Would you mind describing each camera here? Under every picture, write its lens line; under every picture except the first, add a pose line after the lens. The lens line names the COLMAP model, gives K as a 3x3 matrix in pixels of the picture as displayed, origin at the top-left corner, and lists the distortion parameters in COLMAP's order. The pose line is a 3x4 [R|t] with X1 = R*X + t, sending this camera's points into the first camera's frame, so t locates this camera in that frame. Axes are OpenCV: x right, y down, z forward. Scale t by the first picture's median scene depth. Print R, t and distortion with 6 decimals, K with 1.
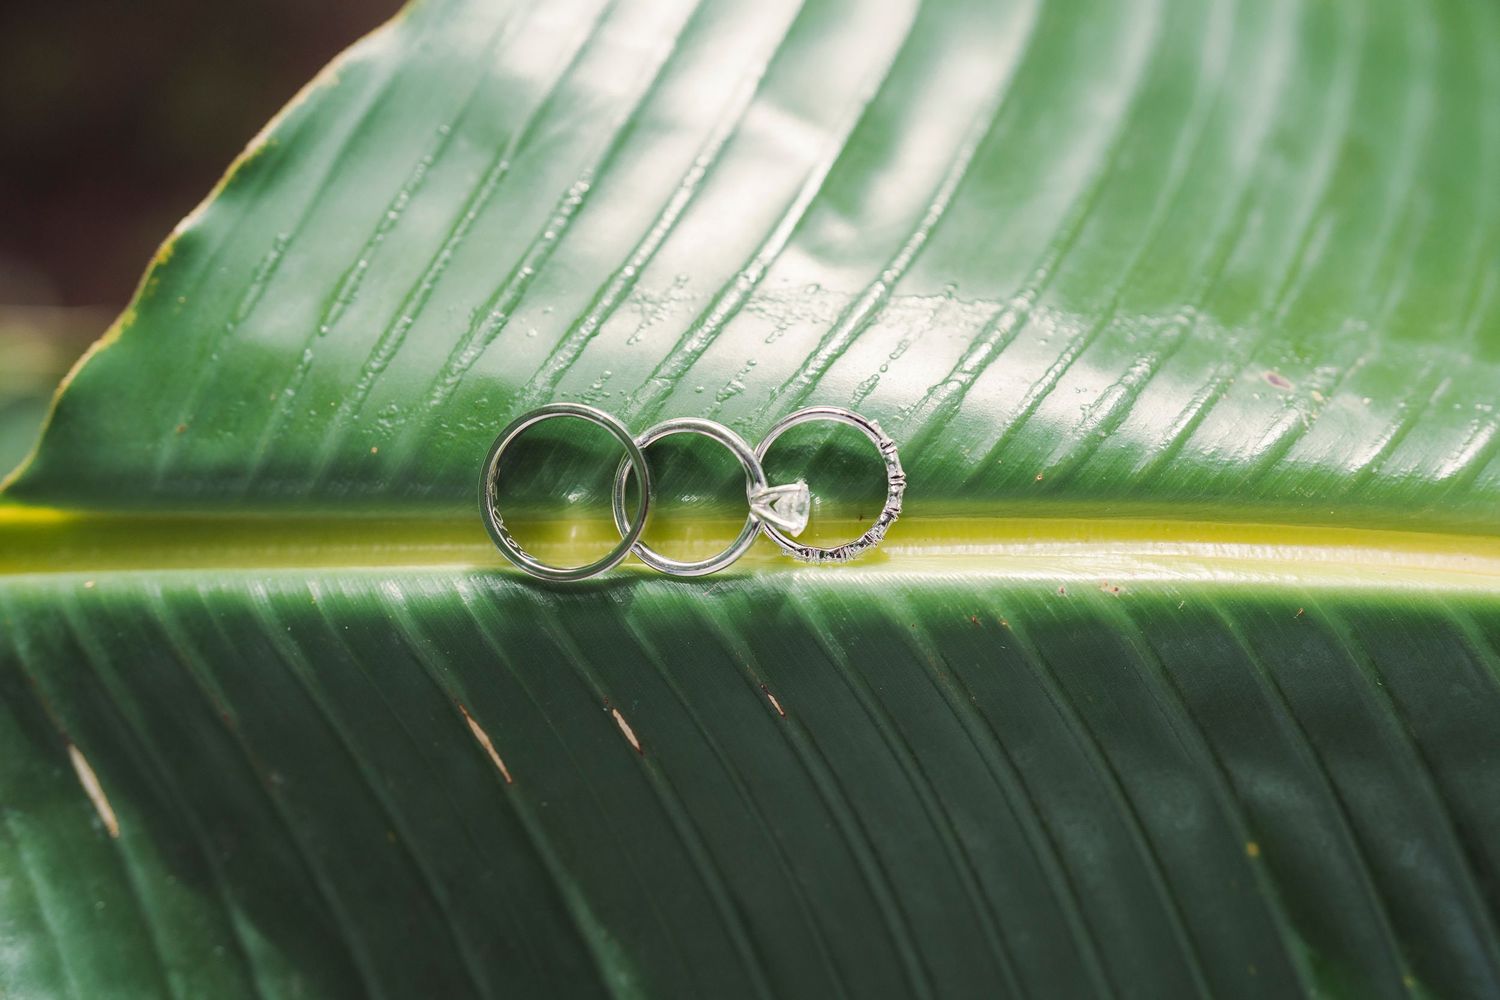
lens RADIAL K [[2116.2, 0, 750.0], [0, 2116.2, 500.0], [0, 0, 1]] dist [-0.156500, 1.109877]
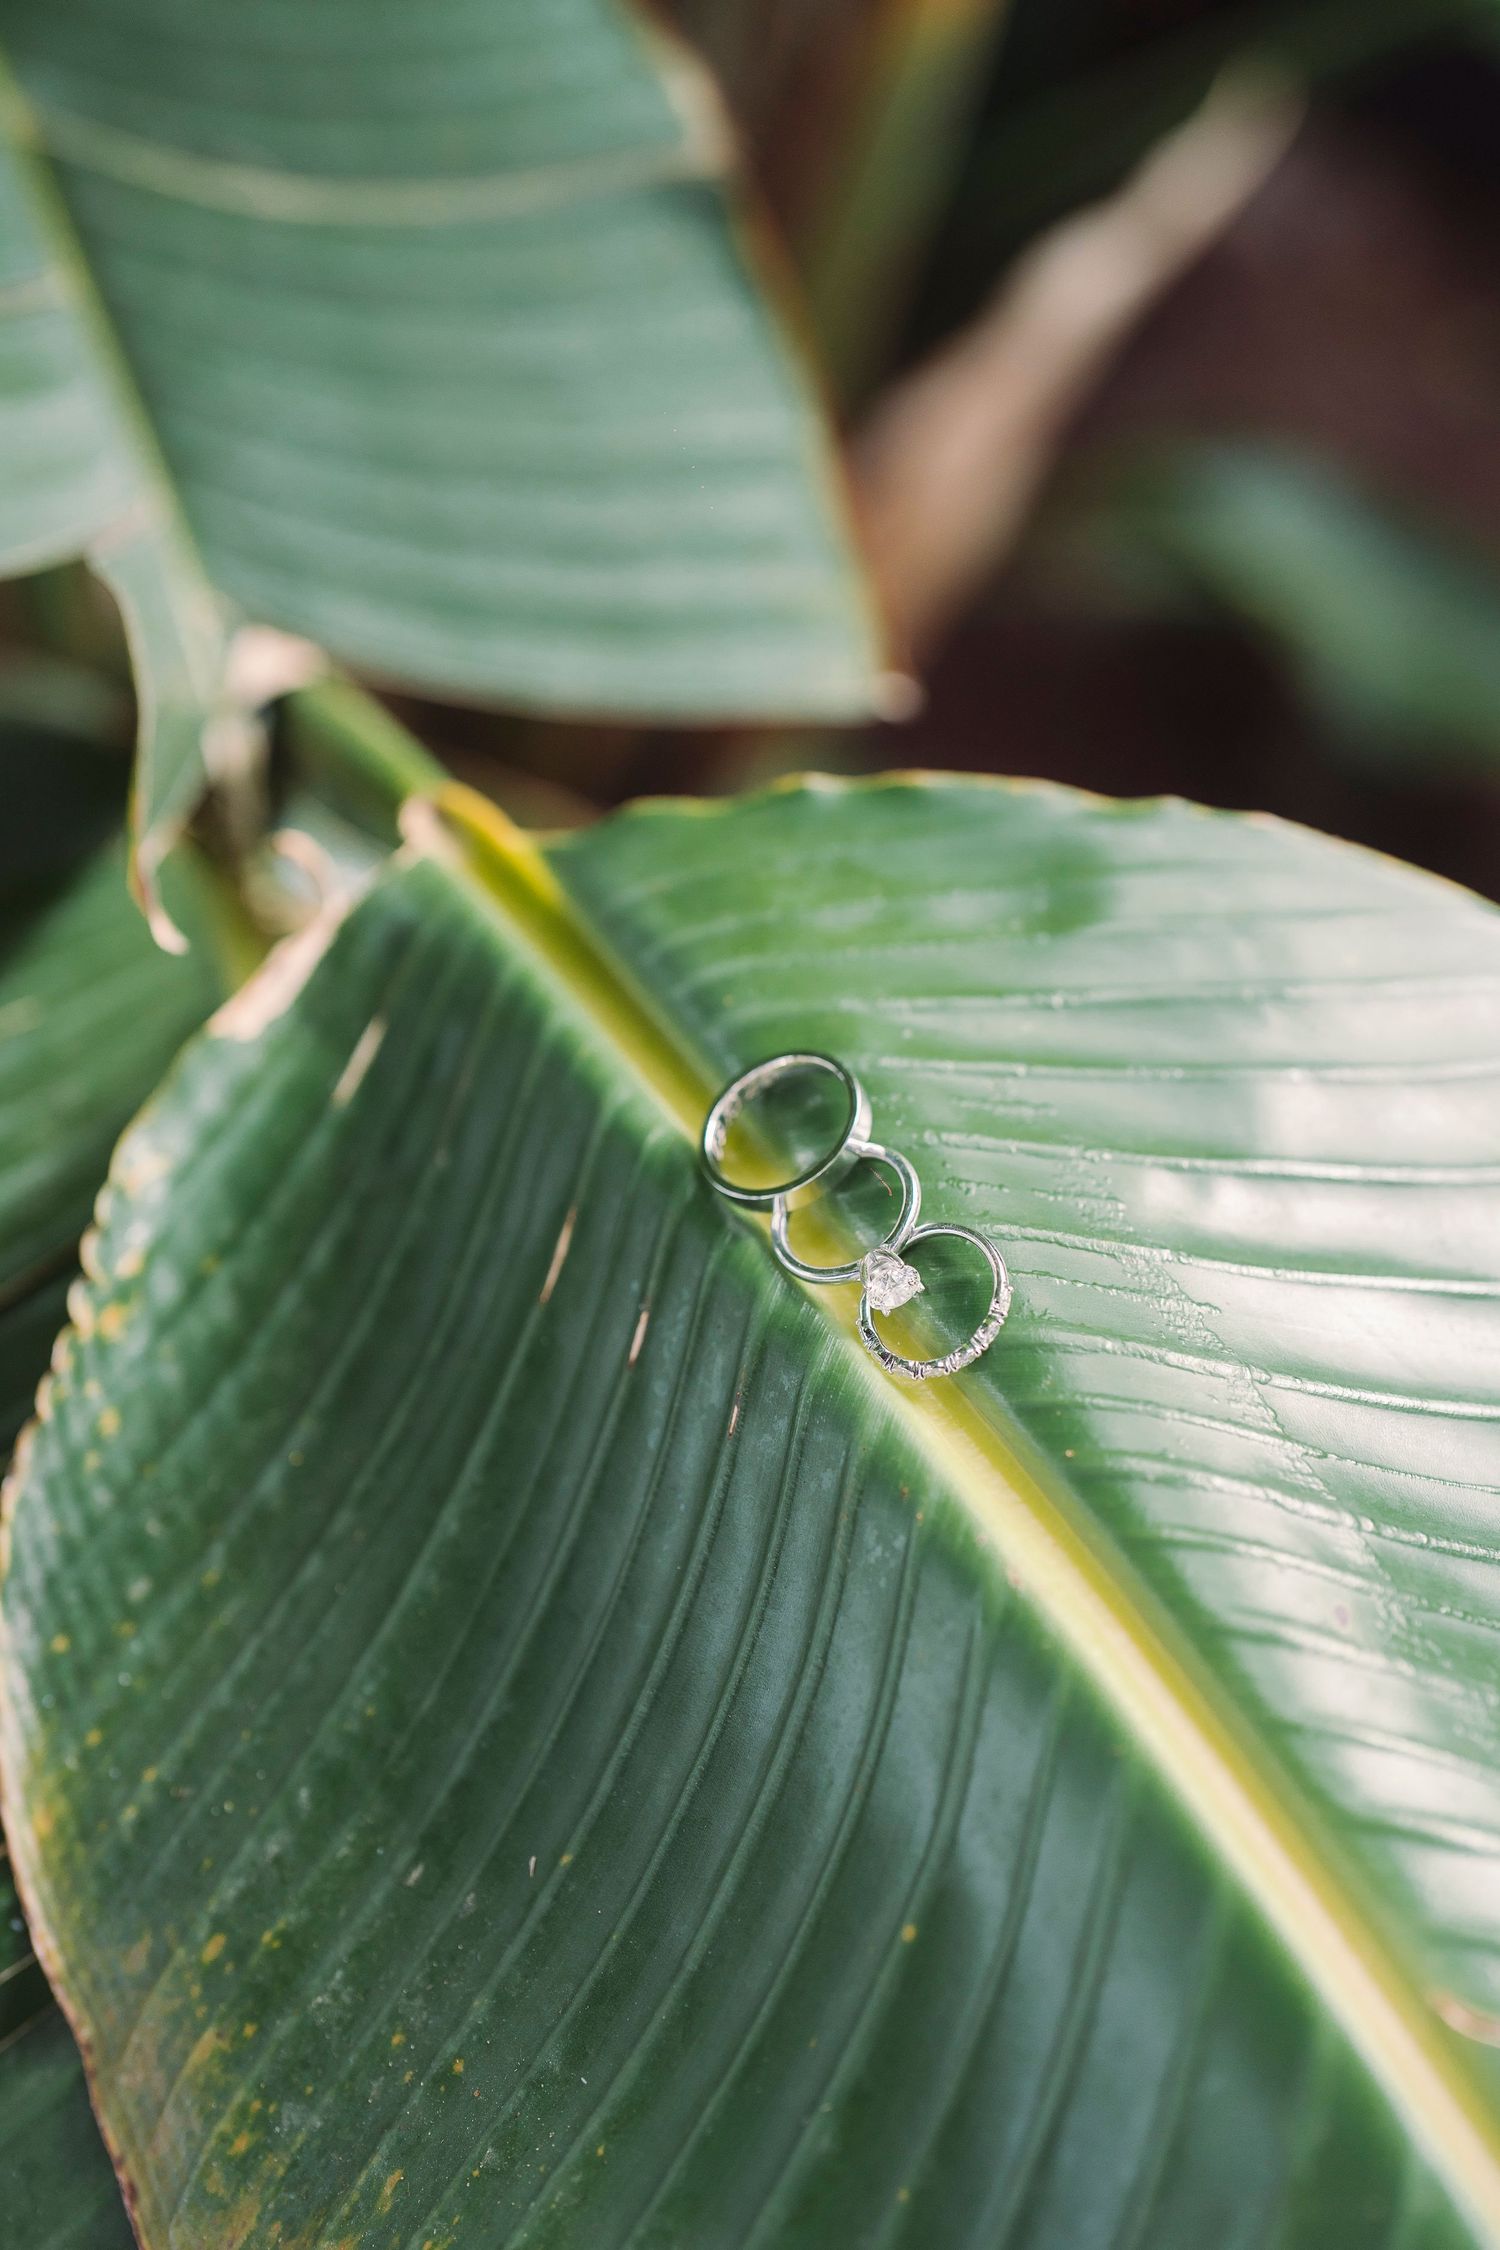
lens RADIAL K [[3174.4, 0, 750.0], [0, 3174.4, 1125.0], [0, 0, 1]] dist [-0.156500, 1.109877]
pose [[0.525167, 0.639177, -0.561829, 0.741246], [-0.777209, 0.629152, -0.010724, 0.022886], [0.346621, 0.442290, 0.827184, -0.246061]]
